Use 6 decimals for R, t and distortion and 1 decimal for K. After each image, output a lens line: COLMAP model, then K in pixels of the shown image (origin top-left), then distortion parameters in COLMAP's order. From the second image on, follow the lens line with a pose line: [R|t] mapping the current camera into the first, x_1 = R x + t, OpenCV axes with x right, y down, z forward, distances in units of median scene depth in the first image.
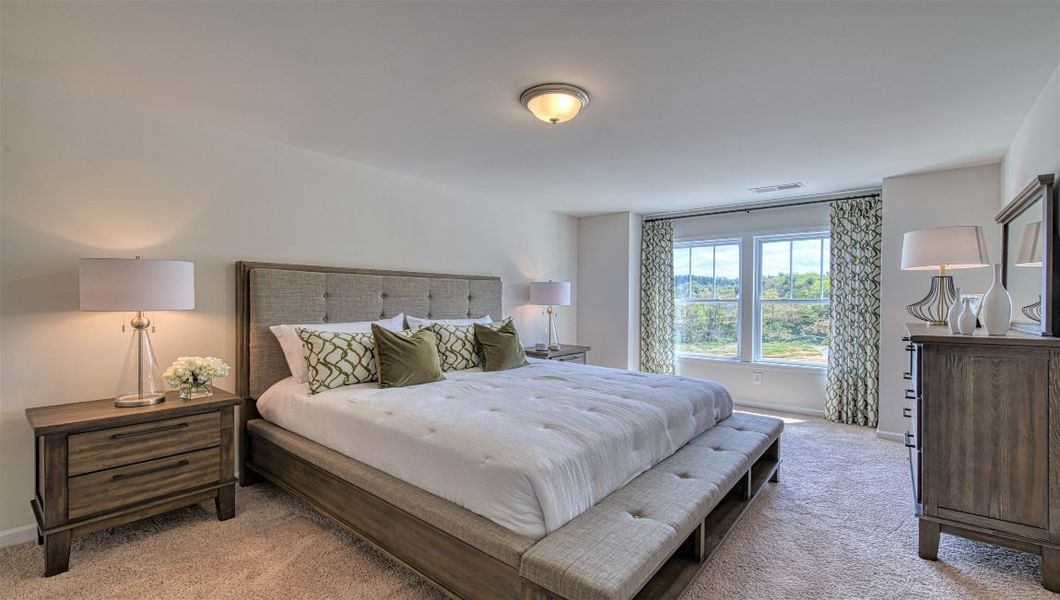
lens RADIAL K [[456.9, 0, 531.1], [0, 456.9, 299.2], [0, 0, 1]] dist [0.000421, -0.001331]
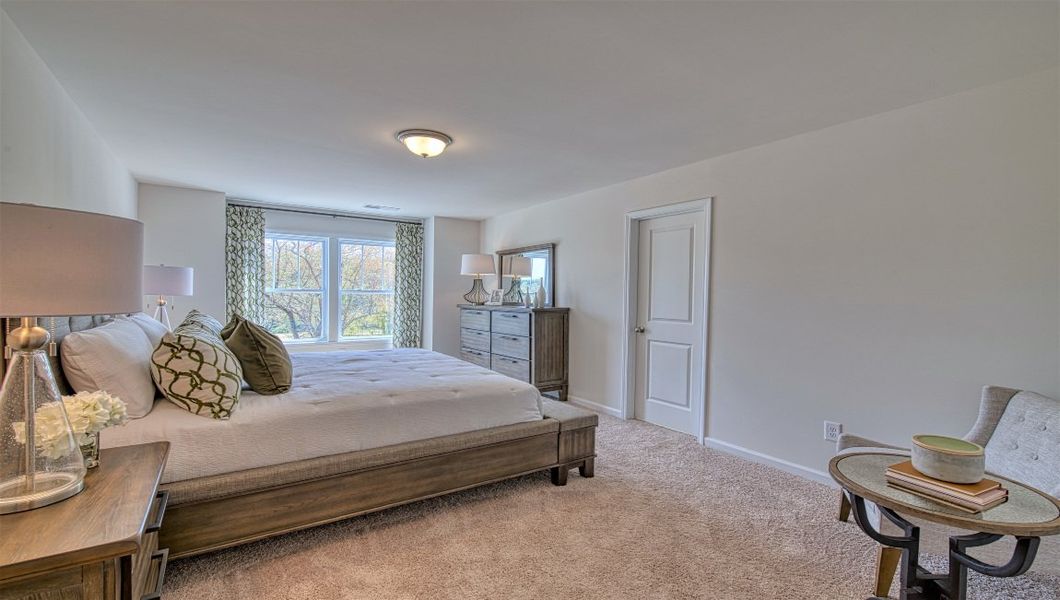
lens RADIAL K [[456.9, 0, 535.4], [0, 456.9, 305.0], [0, 0, 1]] dist [0.000421, -0.001331]
pose [[0.281129, -0.025693, 0.959326, -0.620296], [-0.012765, 0.999453, 0.030508, -0.003200], [-0.959585, -0.020823, 0.280648, 0.176350]]
